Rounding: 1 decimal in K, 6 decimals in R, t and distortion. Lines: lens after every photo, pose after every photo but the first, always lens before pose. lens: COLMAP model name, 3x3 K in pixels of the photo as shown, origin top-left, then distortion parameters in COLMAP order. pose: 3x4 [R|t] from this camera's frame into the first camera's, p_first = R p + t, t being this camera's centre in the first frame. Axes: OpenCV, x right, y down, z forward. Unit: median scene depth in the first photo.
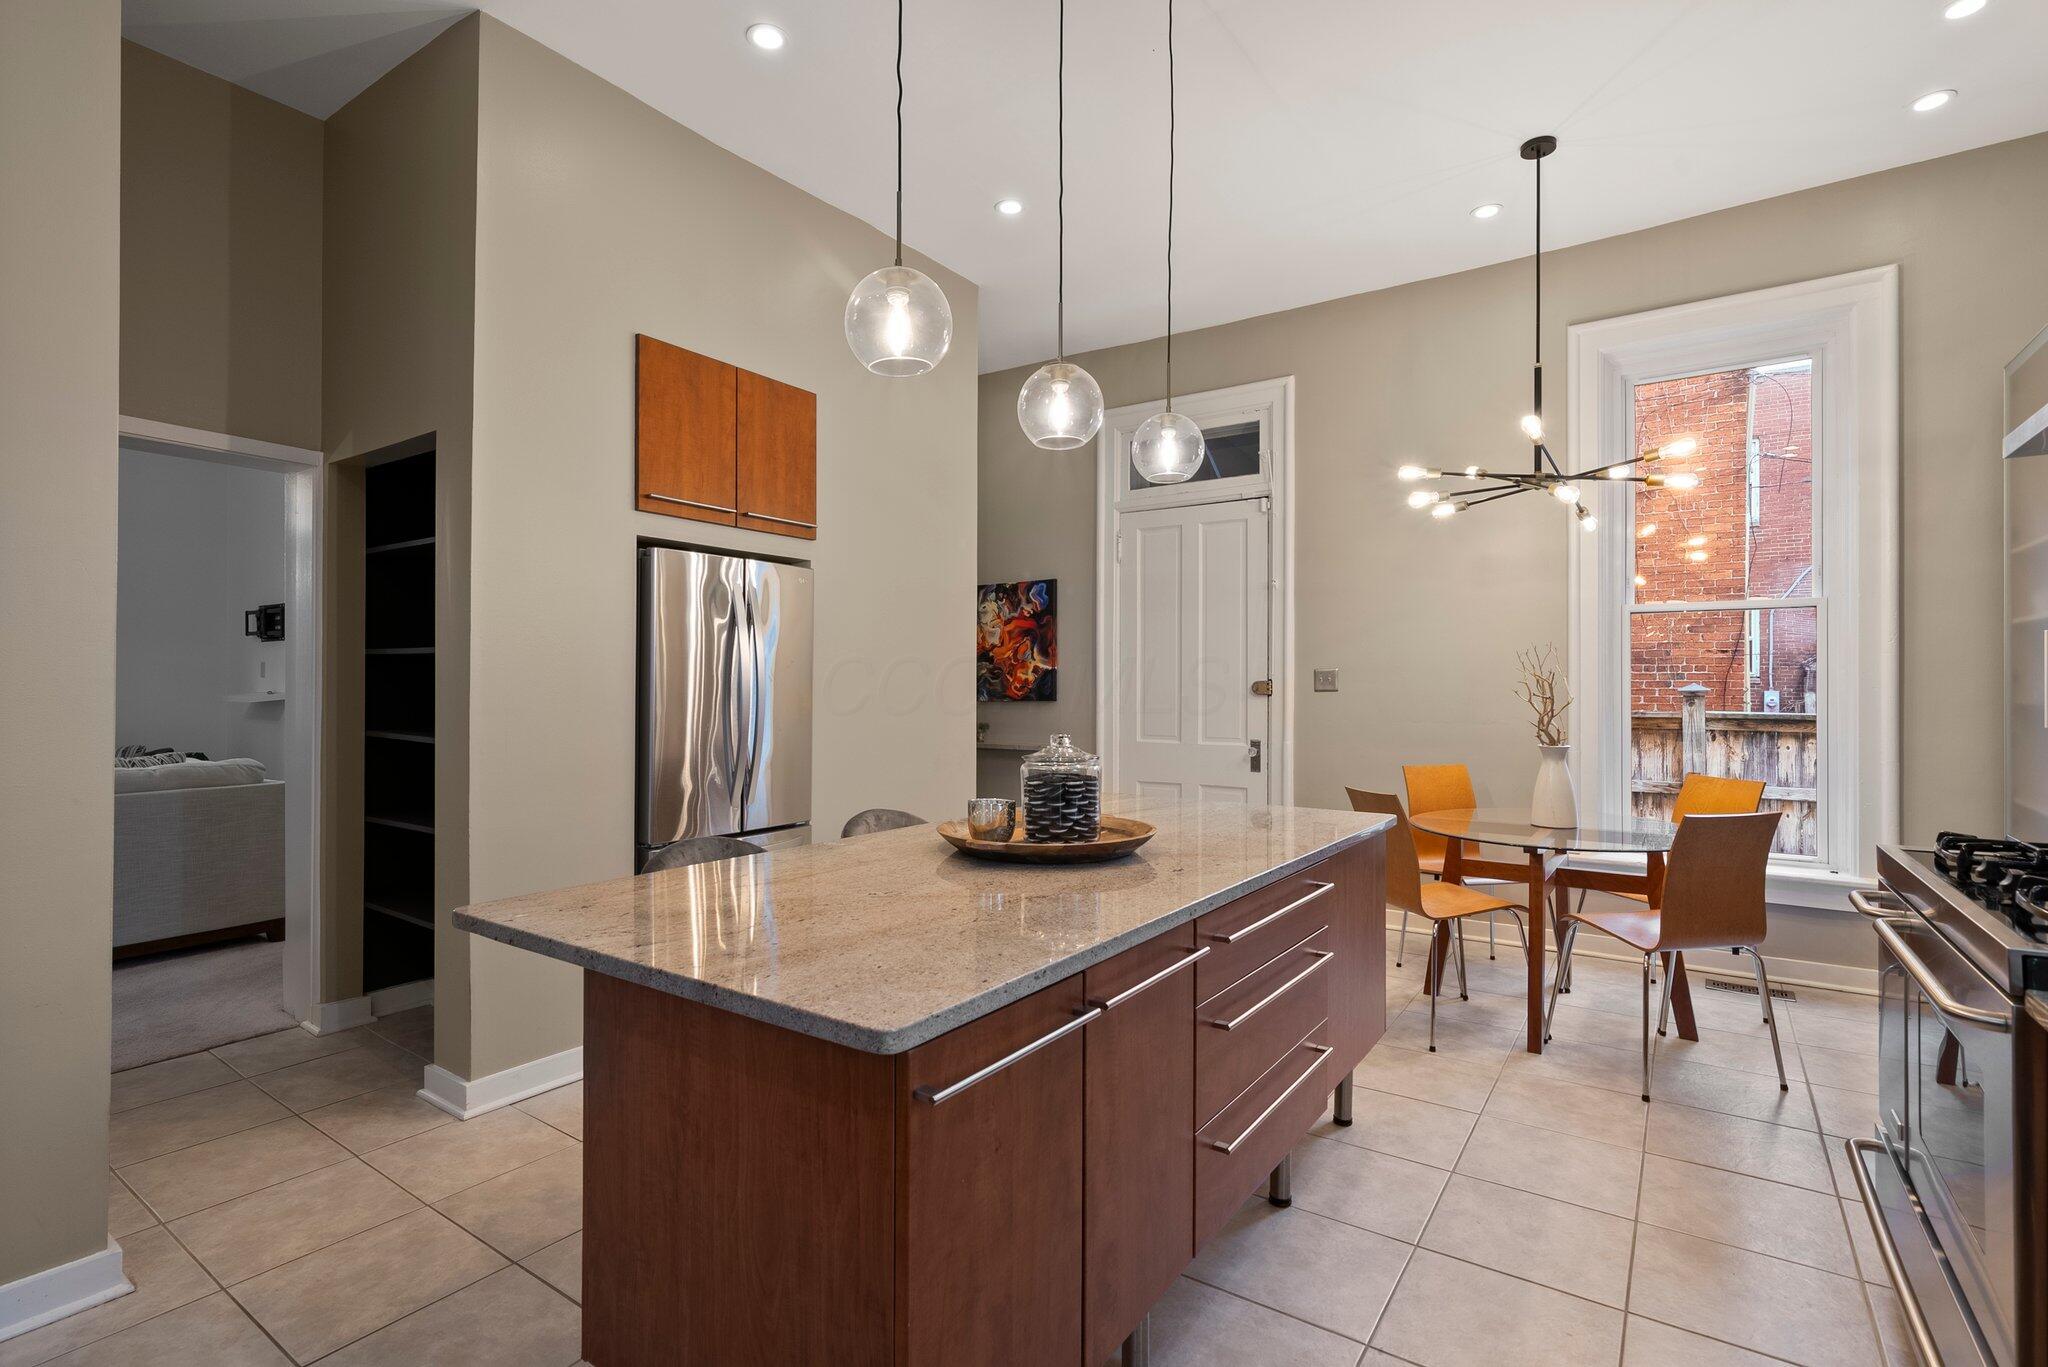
lens RADIAL K [[980.1, 0, 1020.3], [0, 980.1, 677.1], [0, 0, 1]] dist [0.001348, 0.000368]
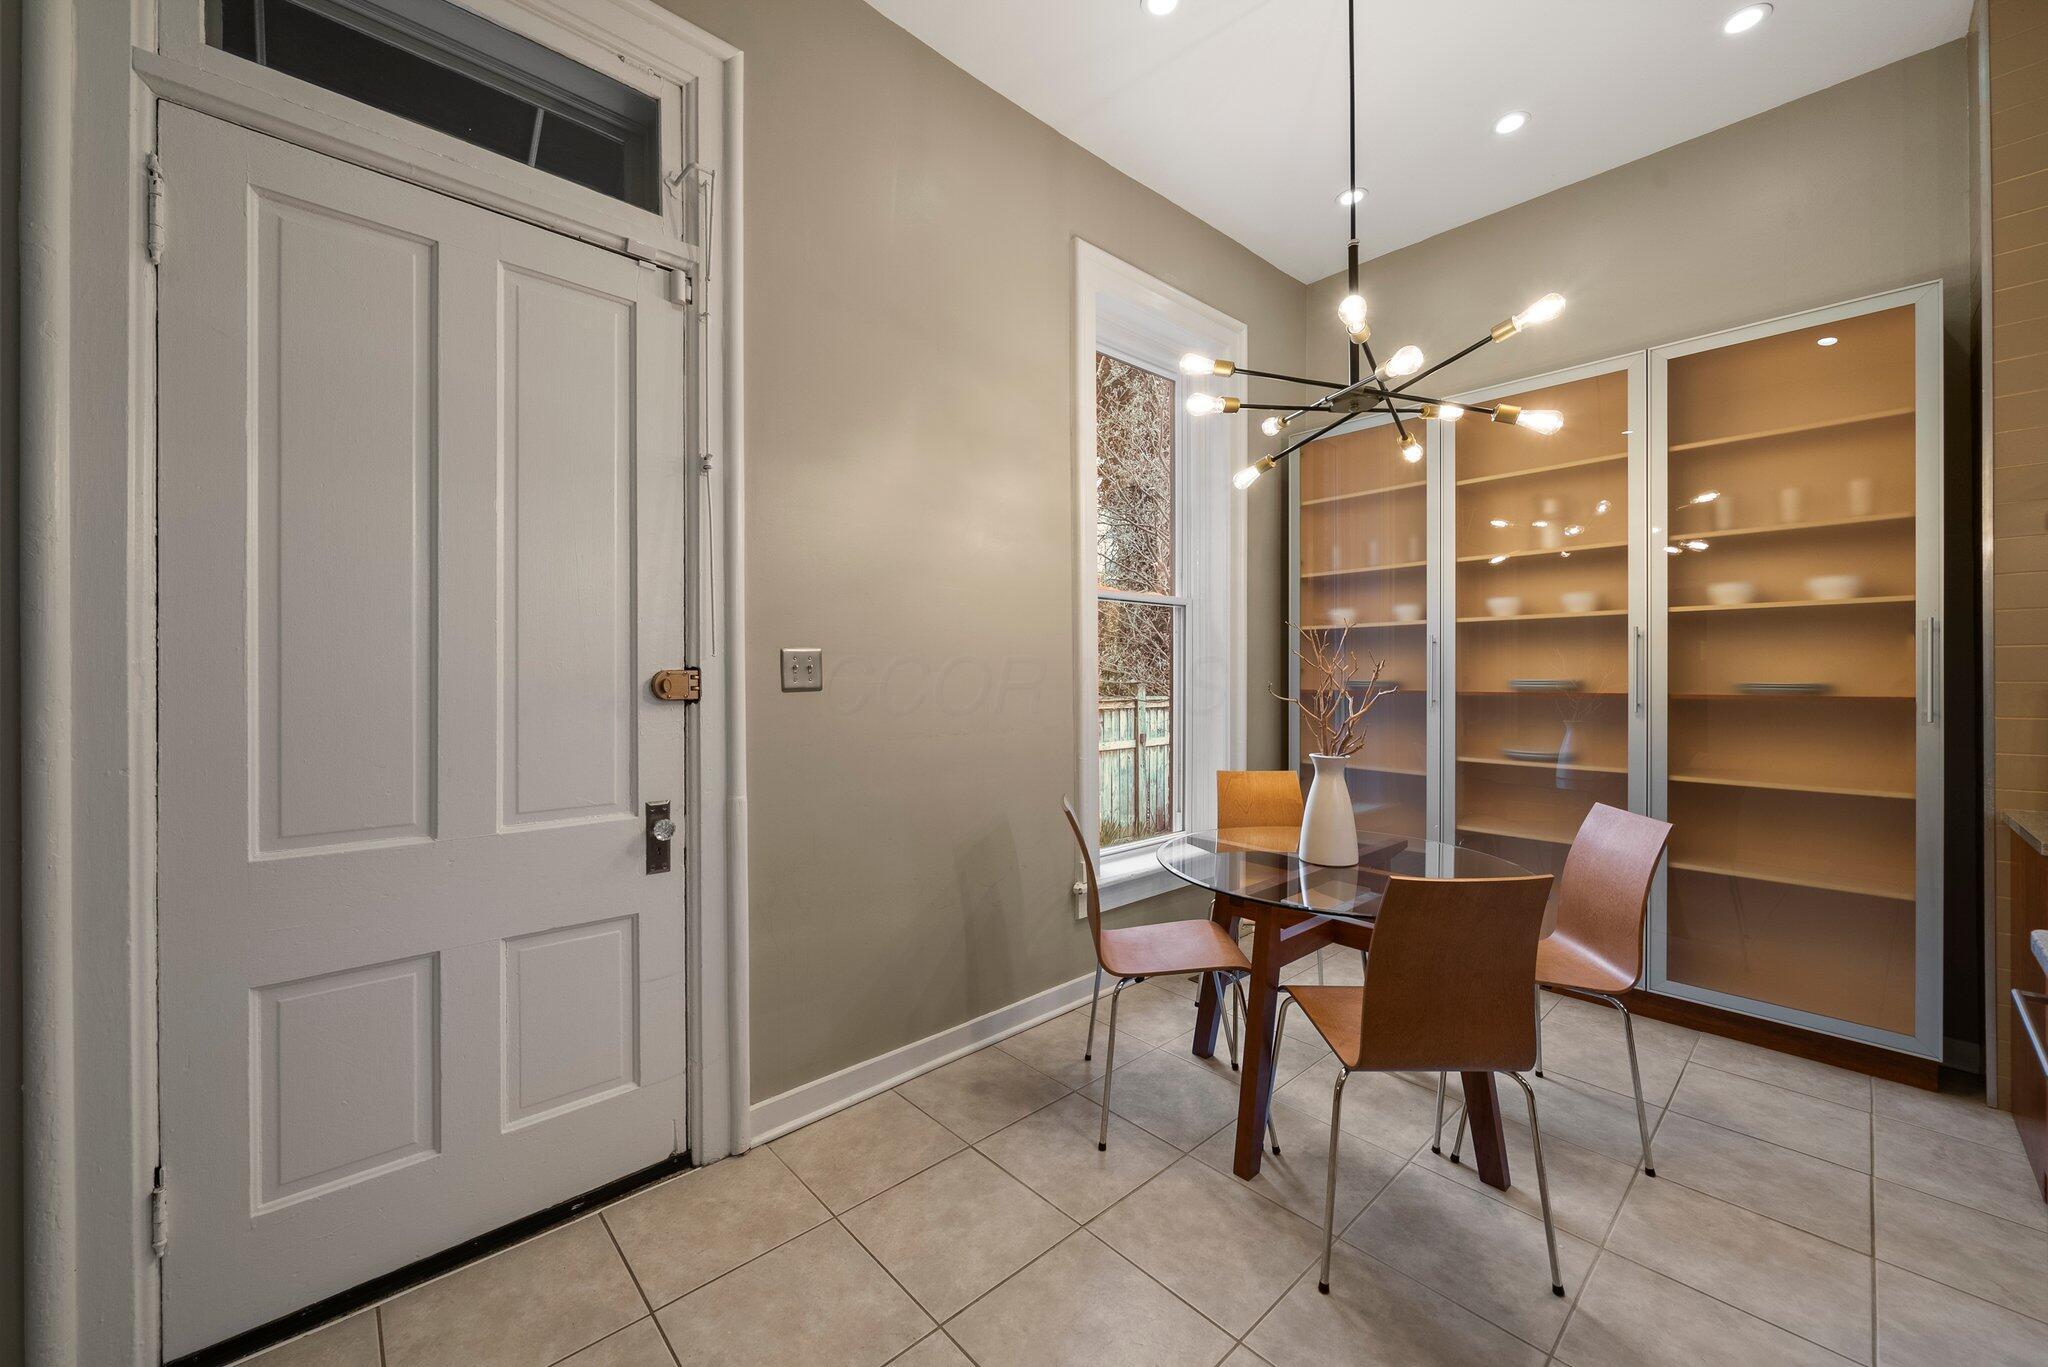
lens RADIAL K [[783.5, 0, 1021.4], [0, 783.5, 678.2], [0, 0, 1]] dist [-0.001538, -0.000055]
pose [[0.233347, -0.005118, 0.972380, -0.101602], [-0.002172, 0.999981, 0.005785, 0.006451], [-0.972391, -0.003461, 0.233331, 1.077350]]
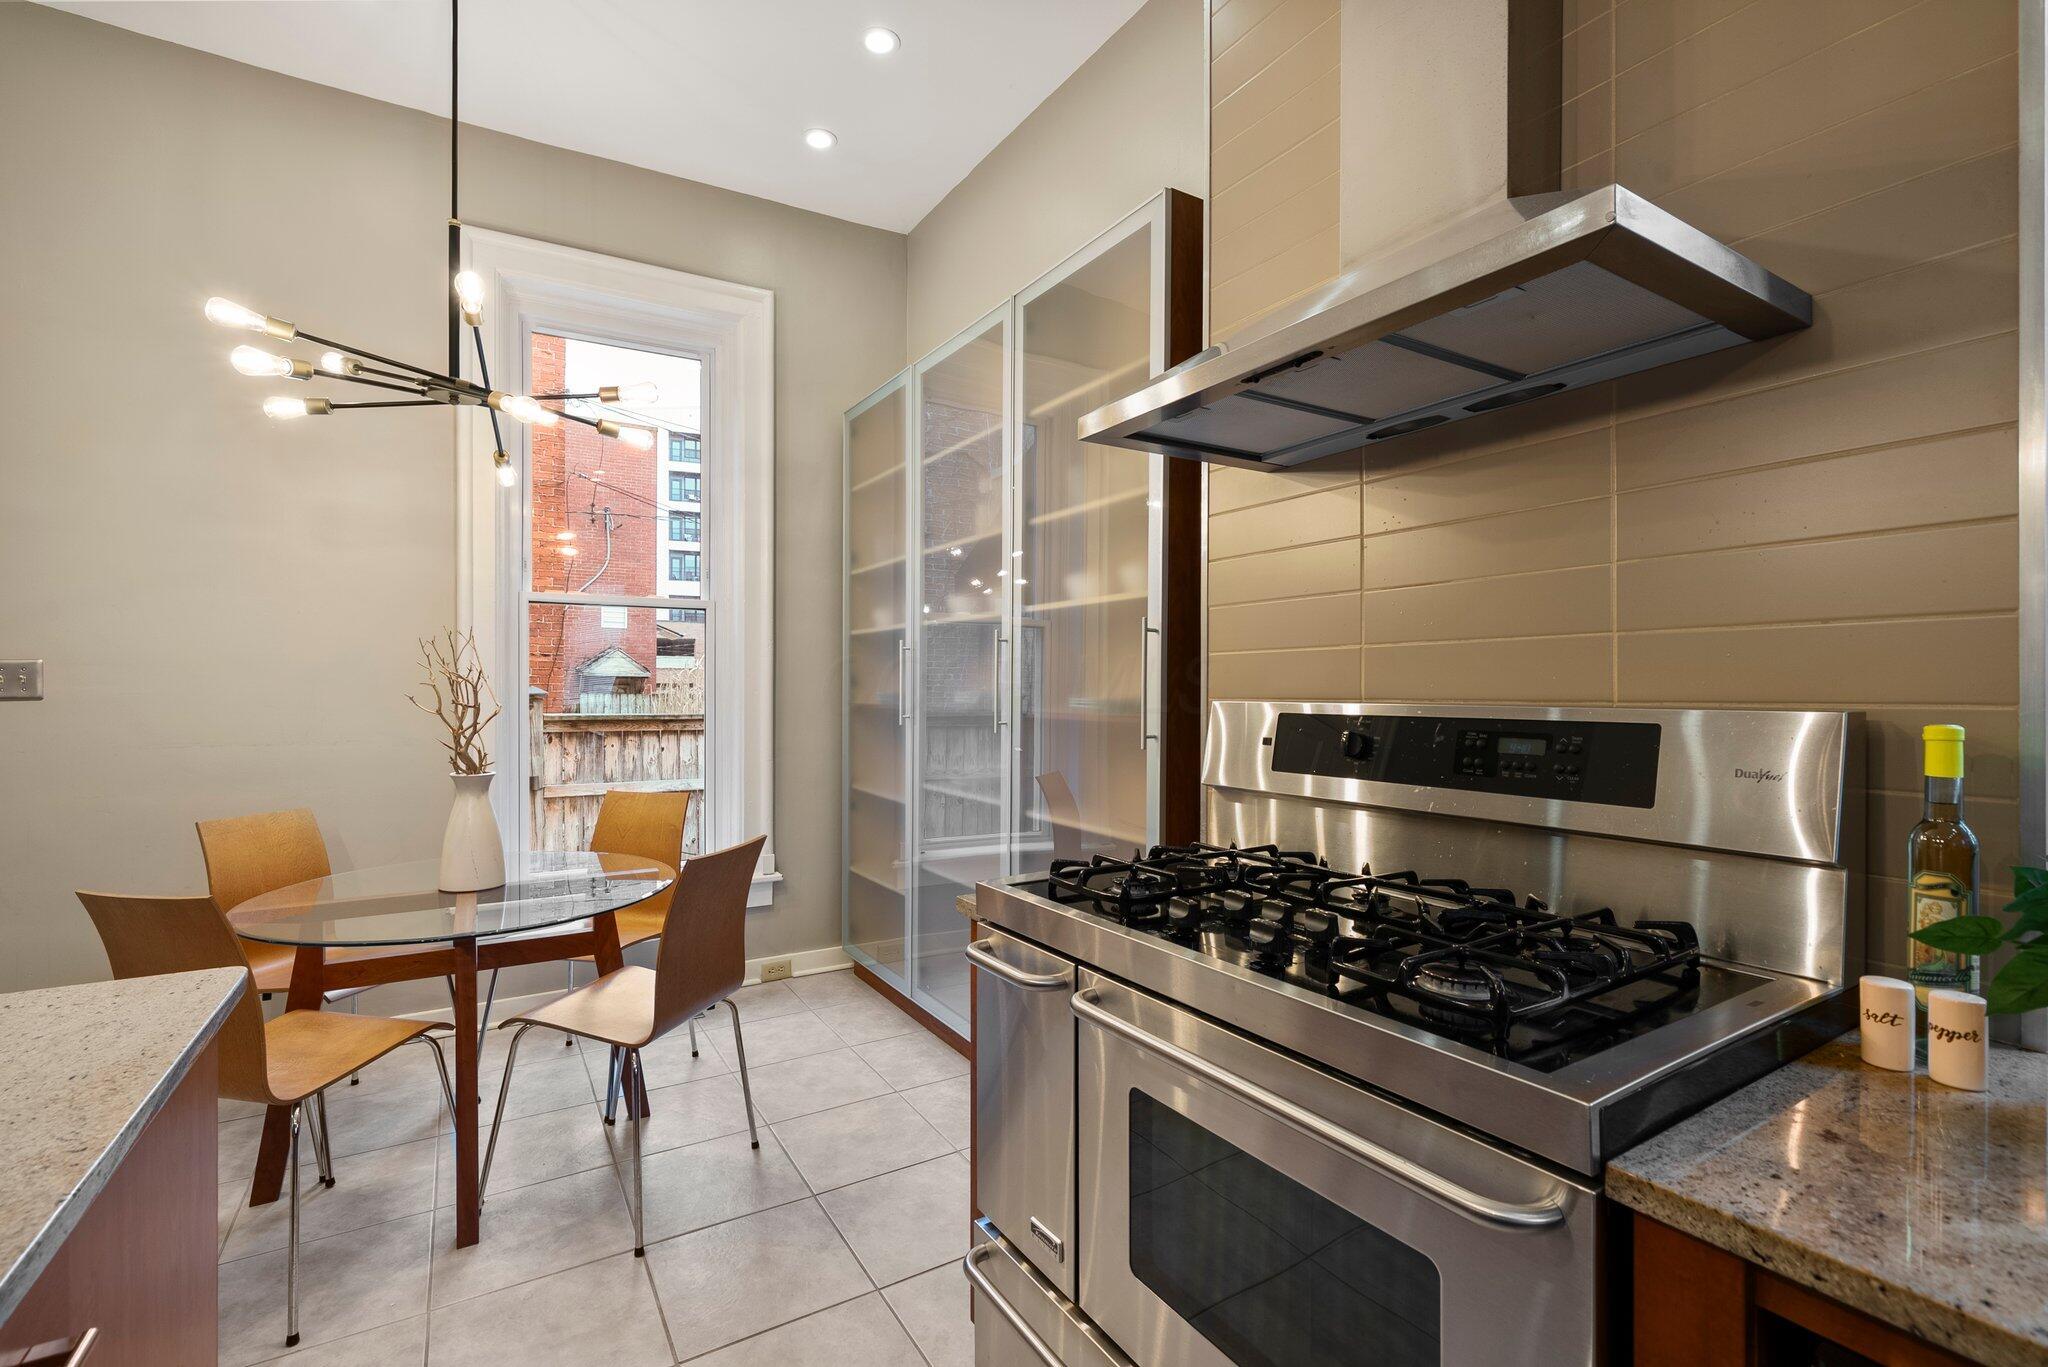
lens RADIAL K [[915.1, 0, 1016.0], [0, 915.1, 690.3], [0, 0, 1]] dist [0.000264, 0.000140]
pose [[0.416227, -0.004044, 0.909252, 0.105745], [-0.005935, 0.999957, 0.007164, 0.002264], [-0.909241, -0.008378, 0.416185, 0.366341]]
